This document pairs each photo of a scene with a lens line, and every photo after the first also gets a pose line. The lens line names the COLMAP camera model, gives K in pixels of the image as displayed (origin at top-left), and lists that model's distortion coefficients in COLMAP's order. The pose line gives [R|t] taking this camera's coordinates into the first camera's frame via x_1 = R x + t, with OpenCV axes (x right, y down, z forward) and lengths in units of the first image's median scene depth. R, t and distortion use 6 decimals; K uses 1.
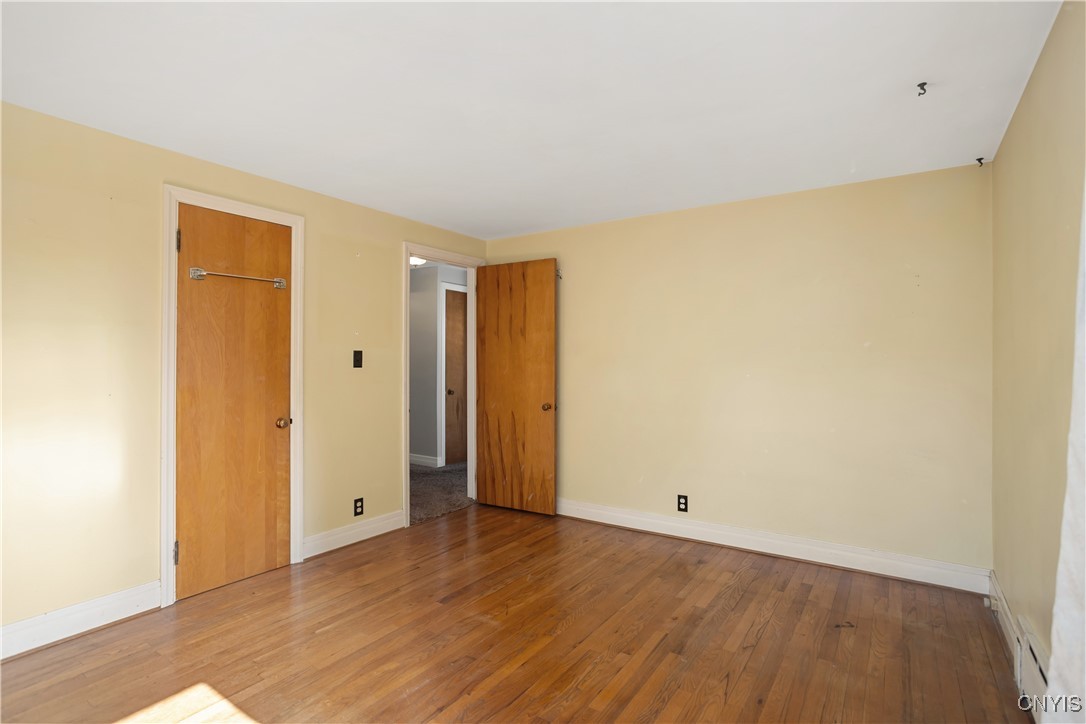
lens RADIAL K [[533.0, 0, 540.0], [0, 533.0, 357.7], [0, 0, 1]] dist [-0.046160, 0.035067]
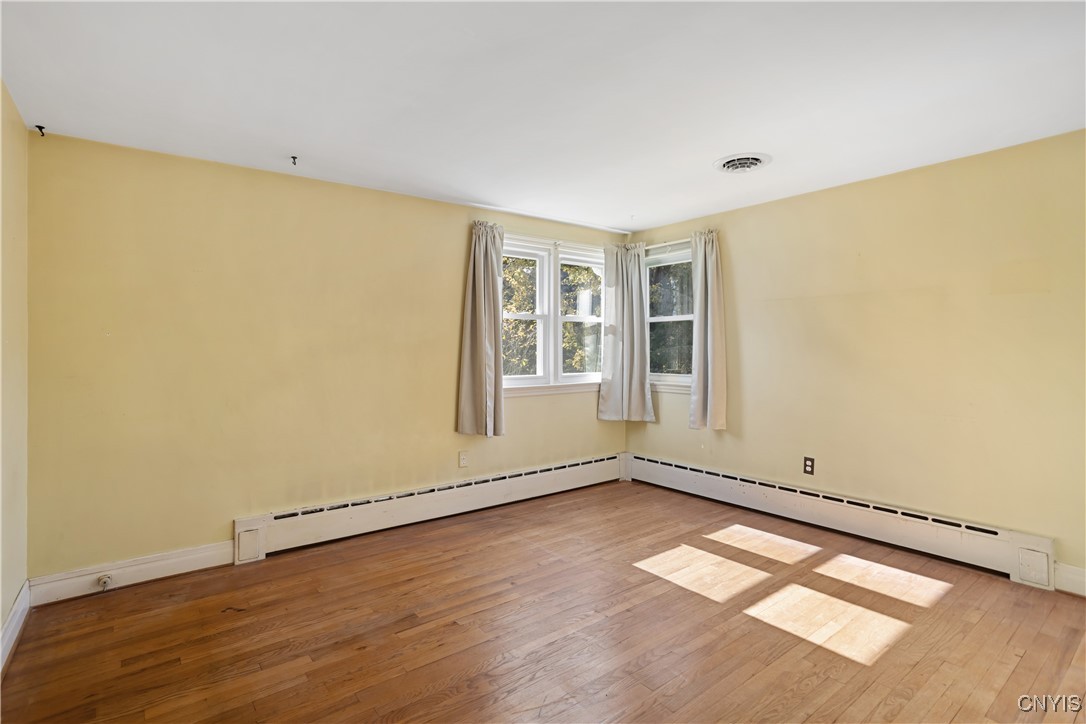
lens RADIAL K [[533.0, 0, 540.0], [0, 533.0, 357.7], [0, 0, 1]] dist [-0.046160, 0.035067]
pose [[-0.955640, -0.006314, 0.294470, -0.291223], [-0.002624, 0.999913, 0.012926, 0.009701], [-0.294526, 0.011579, -0.955573, 1.857988]]
